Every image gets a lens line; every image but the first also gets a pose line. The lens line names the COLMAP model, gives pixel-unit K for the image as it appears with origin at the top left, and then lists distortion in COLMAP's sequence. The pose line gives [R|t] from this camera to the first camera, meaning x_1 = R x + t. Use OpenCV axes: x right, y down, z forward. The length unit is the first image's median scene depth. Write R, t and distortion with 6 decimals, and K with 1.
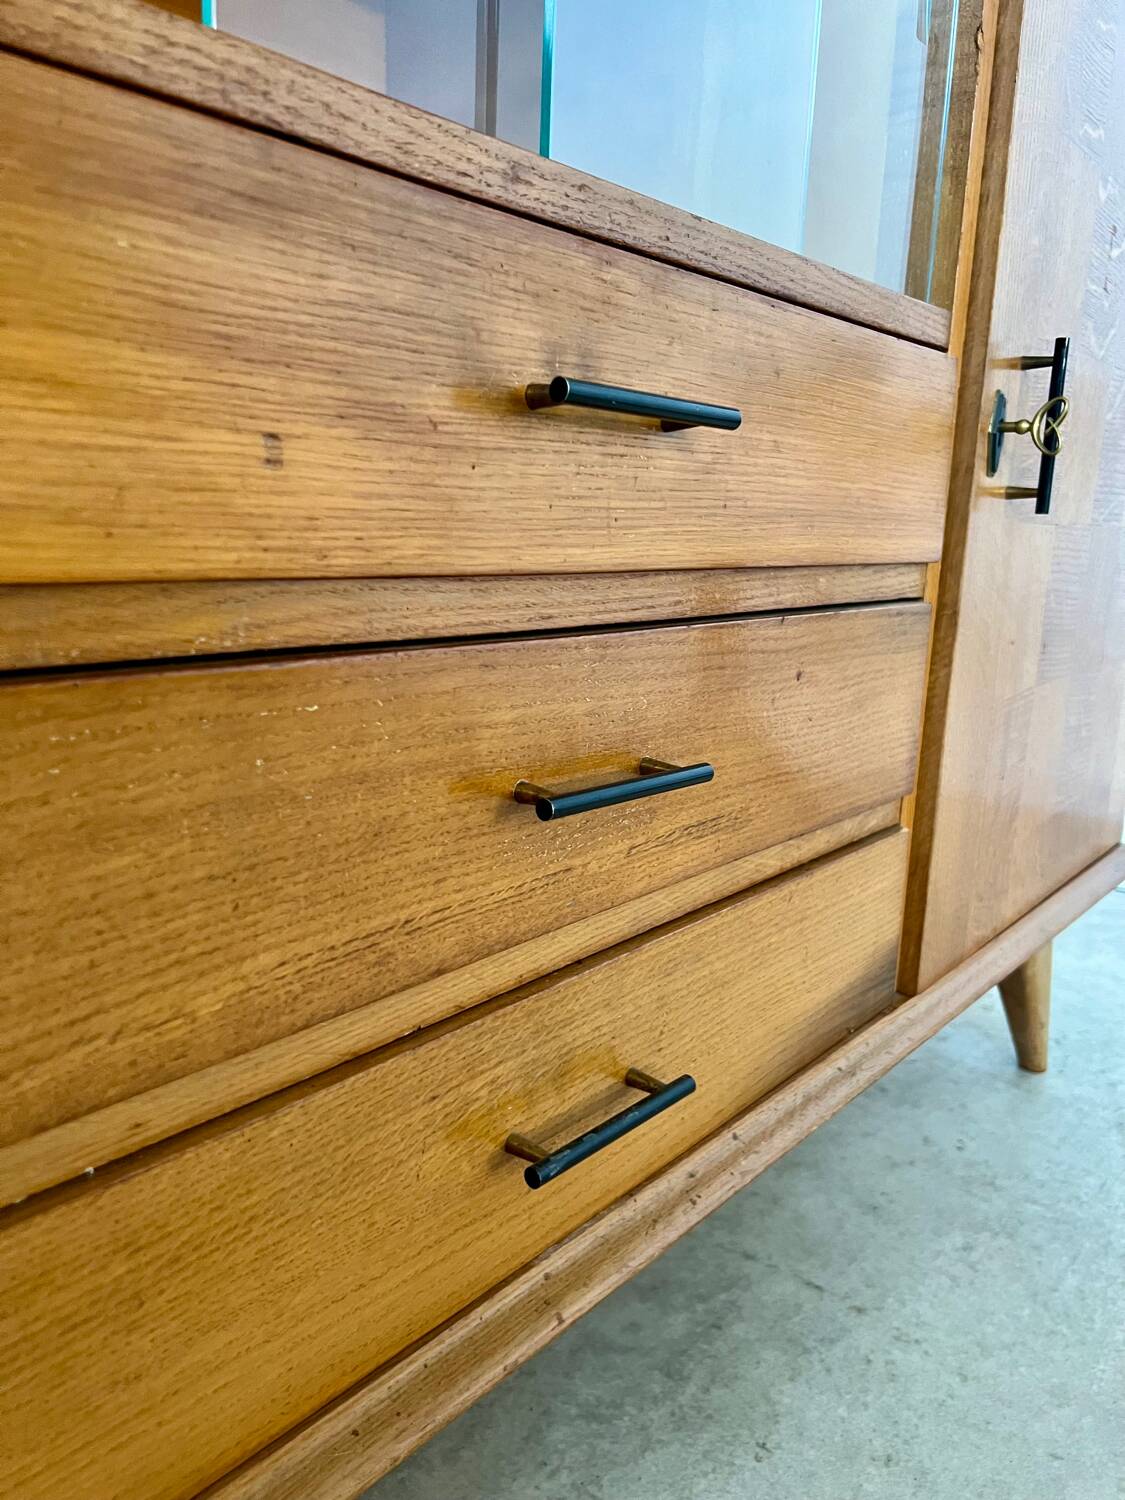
lens RADIAL K [[1129.5, 0, 555.7], [0, 1129.5, 757.7], [0, 0, 1]] dist [0.049131, -0.063327]
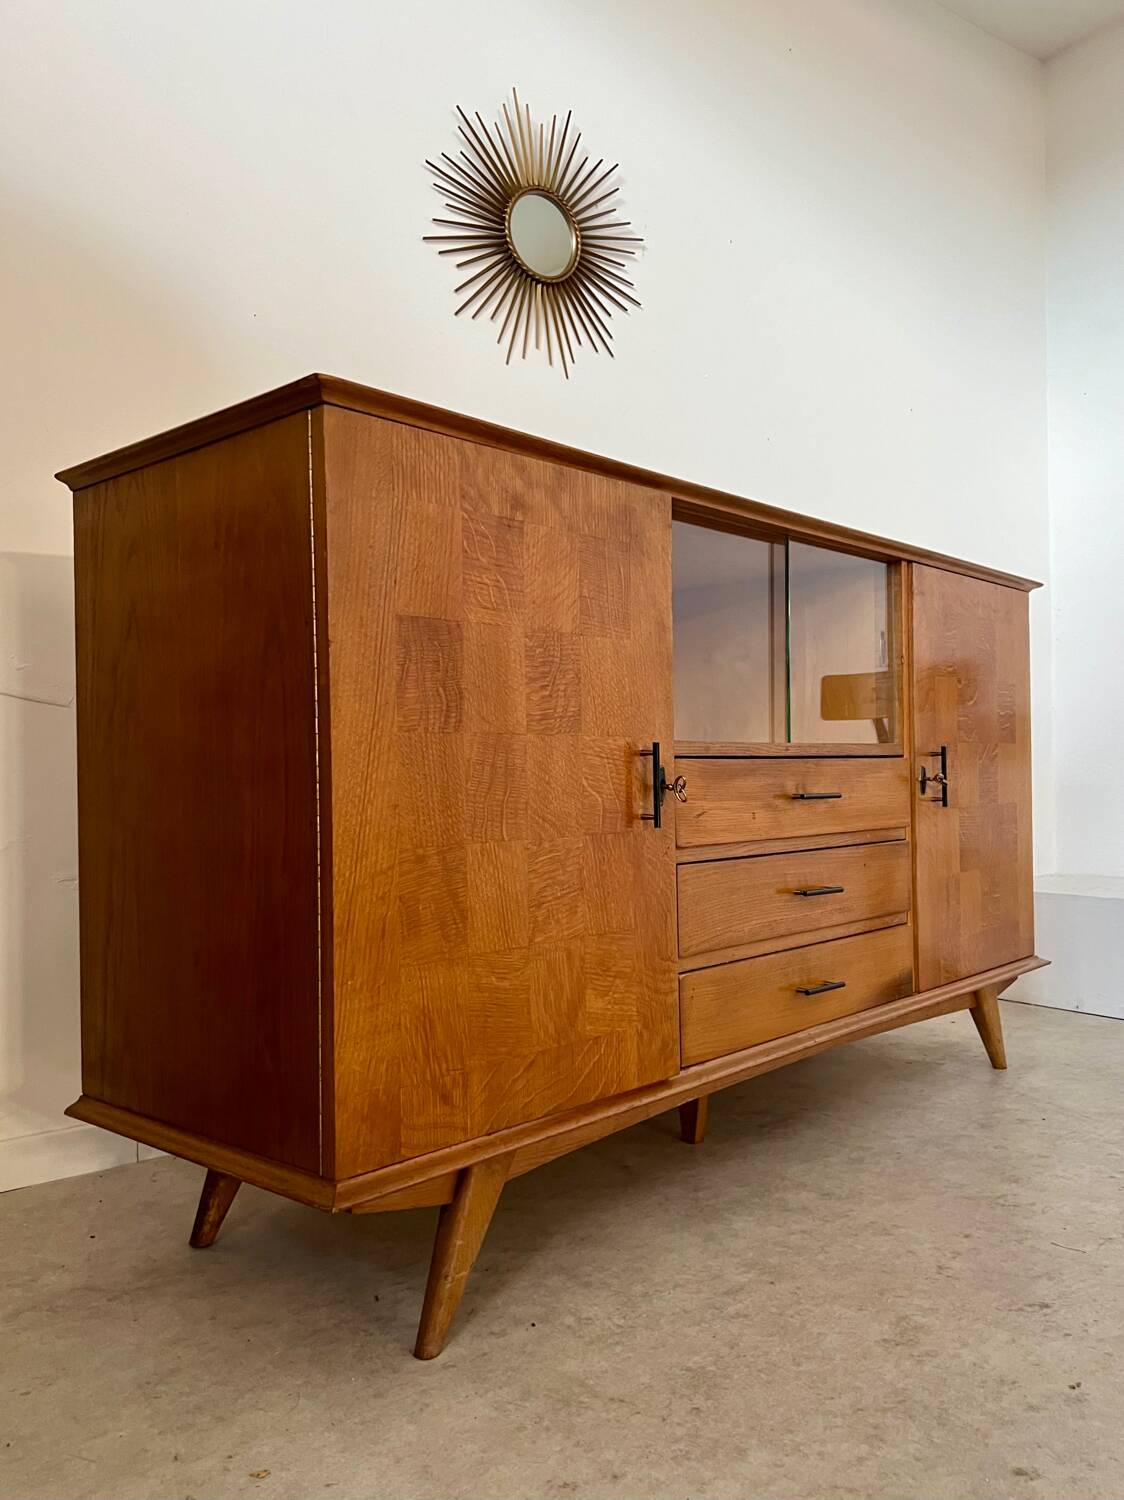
lens RADIAL K [[1197.5, 0, 558.8], [0, 1197.5, 754.0], [0, 0, 1]] dist [0.038007, -0.034050]
pose [[0.998399, -0.050518, -0.025460, -0.731559], [0.043465, 0.973076, -0.226349, 0.478607], [0.036209, 0.224879, 0.973714, -3.249328]]
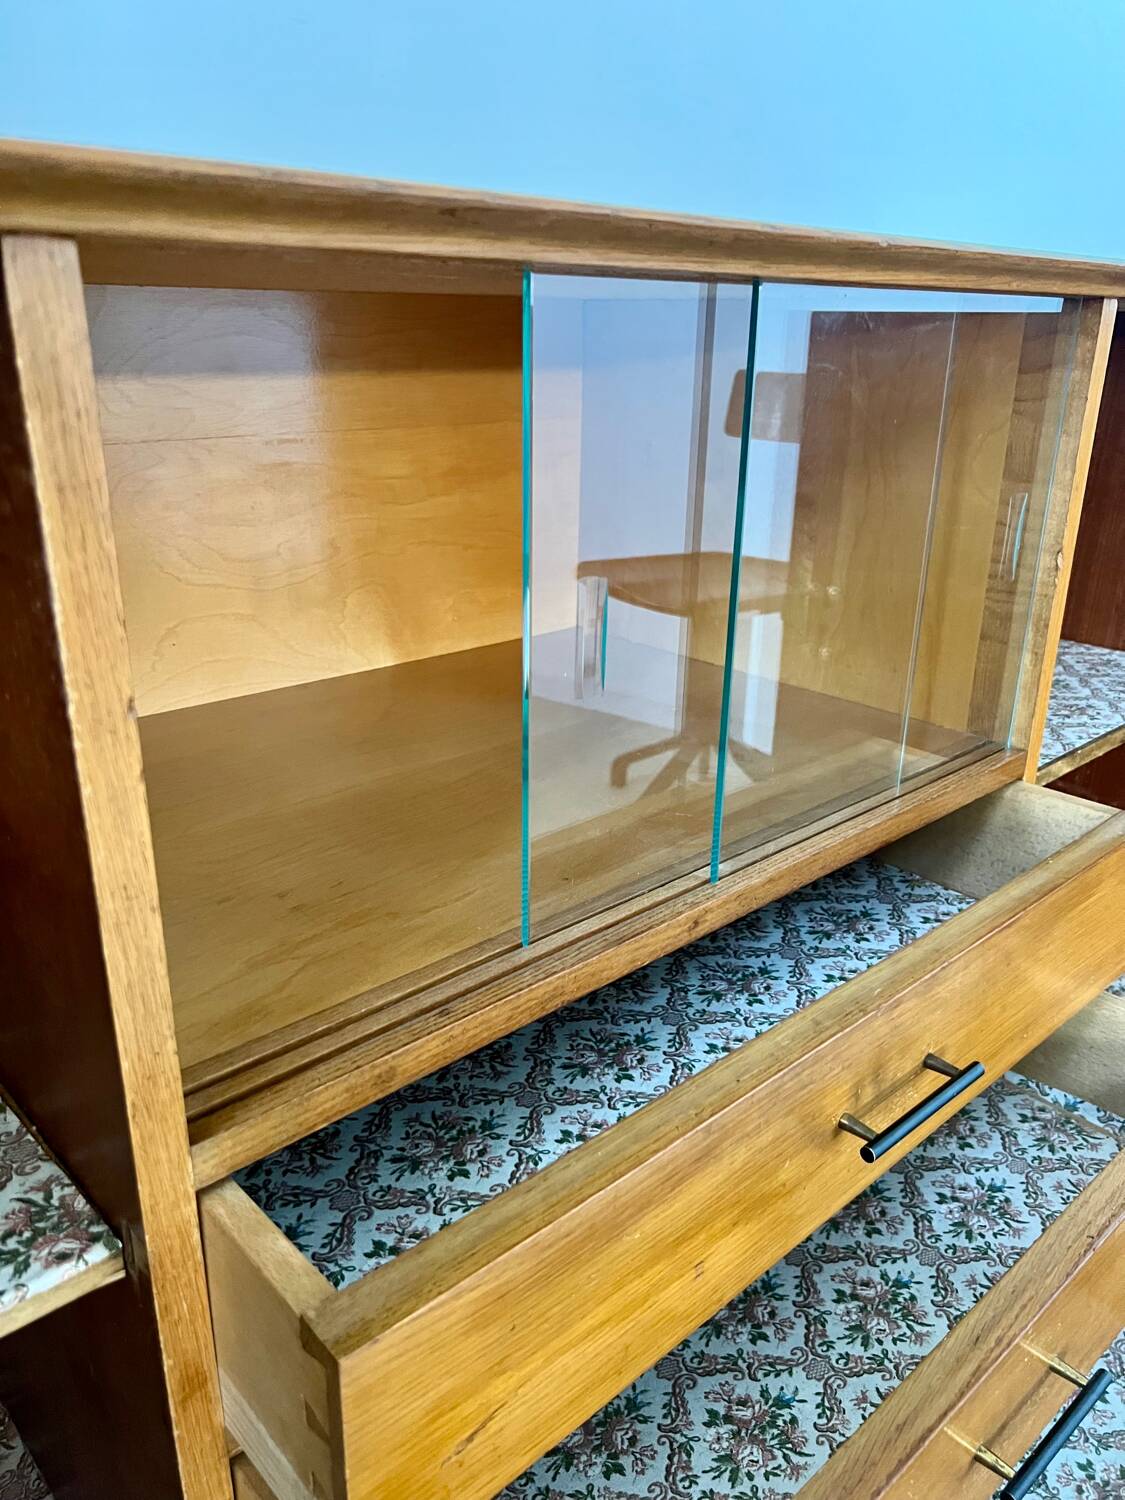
lens RADIAL K [[1129.5, 0, 552.7], [0, 1129.5, 752.8], [0, 0, 1]] dist [0.049131, -0.063327]
pose [[0.991904, 0.022312, -0.125017, -0.038251], [-0.004198, 0.989668, 0.143318, -0.891858], [0.126923, -0.141633, 0.981749, -0.523998]]
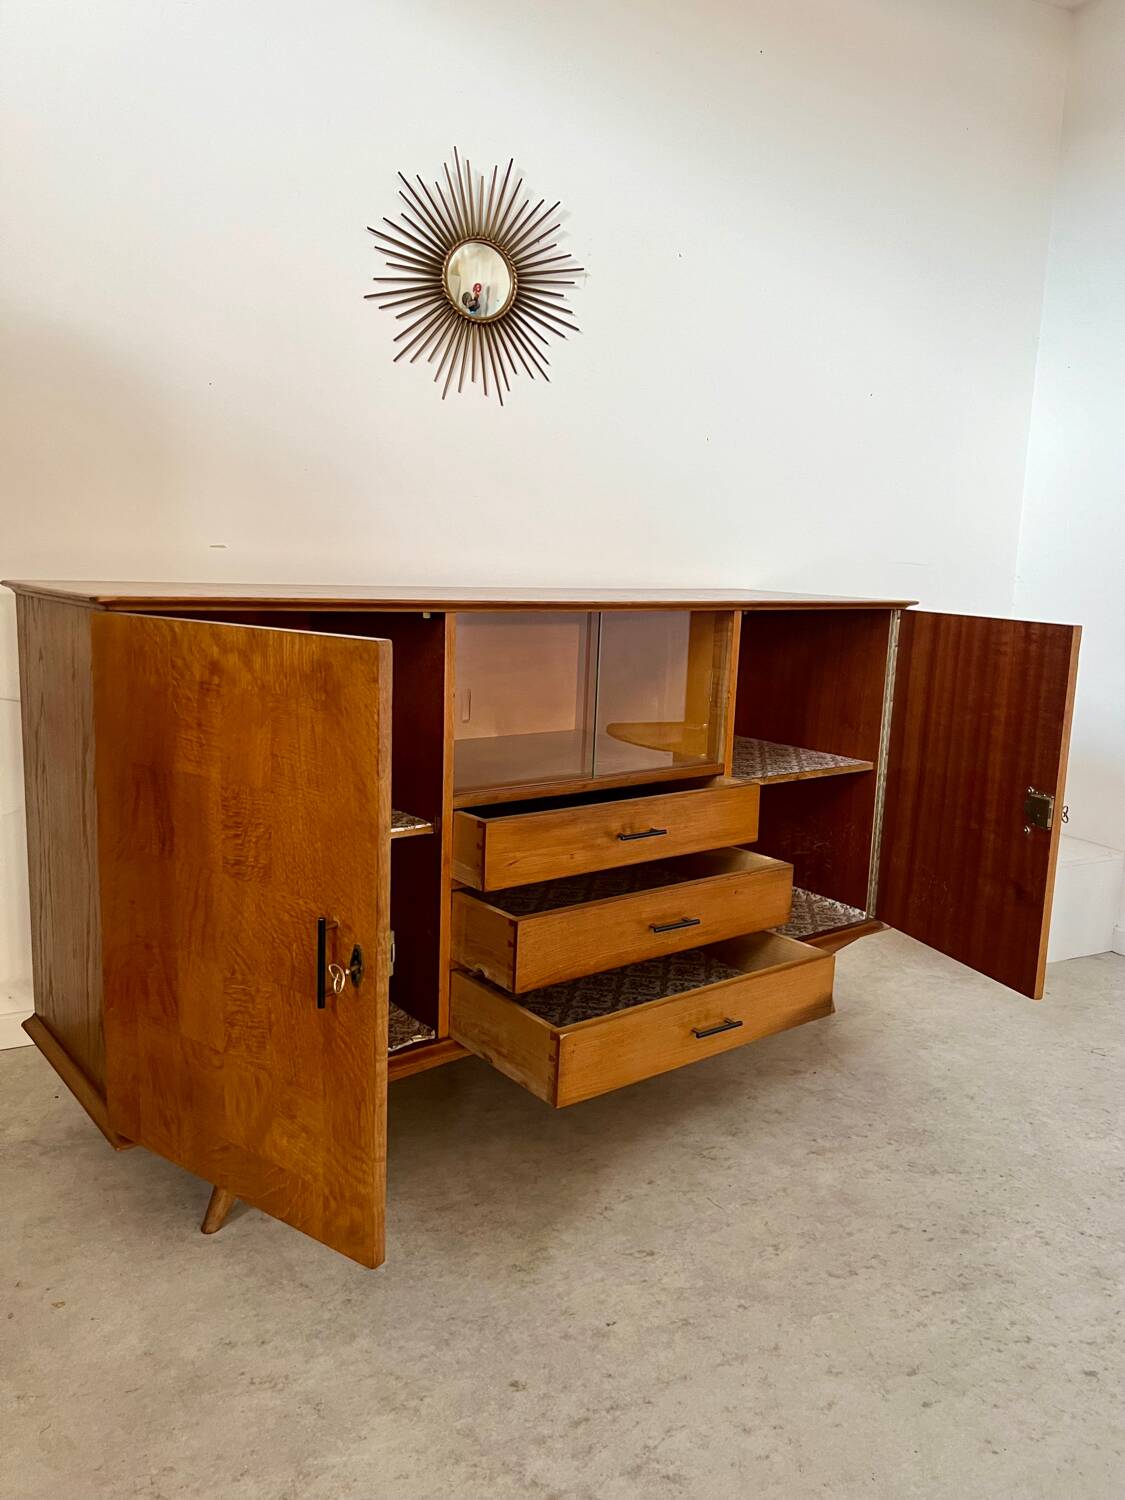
lens RADIAL K [[1129.5, 0, 549.7], [0, 1129.5, 736.1], [0, 0, 1]] dist [0.049131, -0.063327]
pose [[0.979311, 0.029533, -0.200192, 0.806601], [-0.041402, 0.997608, -0.055363, -0.404607], [0.198078, 0.062506, 0.978191, -4.009286]]
